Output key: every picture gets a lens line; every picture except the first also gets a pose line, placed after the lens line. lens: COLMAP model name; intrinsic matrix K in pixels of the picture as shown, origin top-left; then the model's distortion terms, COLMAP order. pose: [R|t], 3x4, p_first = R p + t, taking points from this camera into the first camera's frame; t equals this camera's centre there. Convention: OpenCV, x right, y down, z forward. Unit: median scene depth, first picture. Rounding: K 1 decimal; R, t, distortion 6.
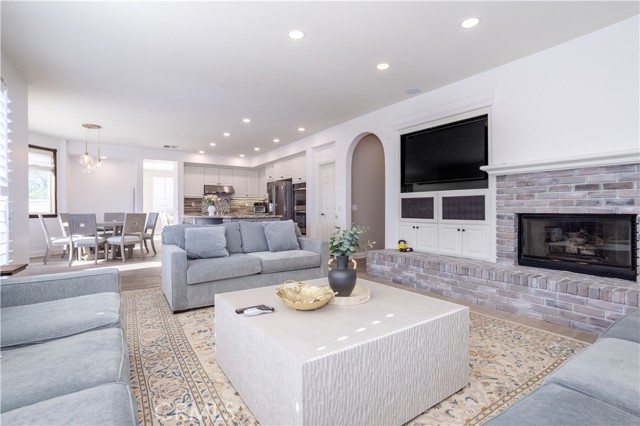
lens RADIAL K [[302.4, 0, 319.1], [0, 302.4, 210.7], [0, 0, 1]] dist [-0.028785, 0.007549]
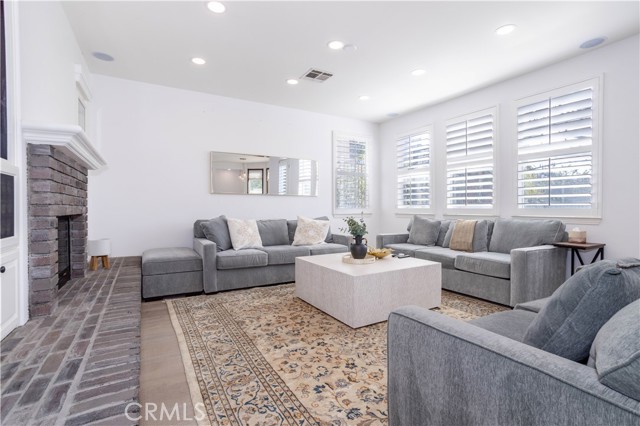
lens RADIAL K [[302.4, 0, 320.2], [0, 302.4, 211.7], [0, 0, 1]] dist [-0.028785, 0.007549]
pose [[-0.996673, 0.007997, 0.081108, 0.078837], [0.008517, 0.999945, 0.006071, 0.004445], [-0.081055, 0.006741, -0.996687, 1.495483]]
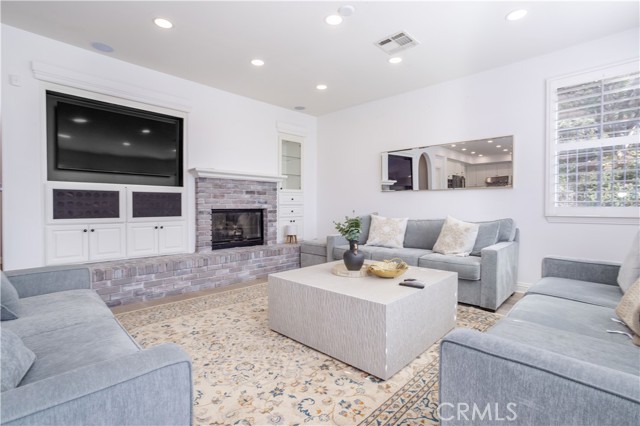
lens RADIAL K [[302.4, 0, 321.7], [0, 302.4, 213.0], [0, 0, 1]] dist [-0.028785, 0.007549]
pose [[-0.194523, -0.021571, 0.980661, -0.668399], [0.003563, 0.999736, 0.022698, -0.002429], [-0.980891, 0.007909, -0.194395, 0.784998]]
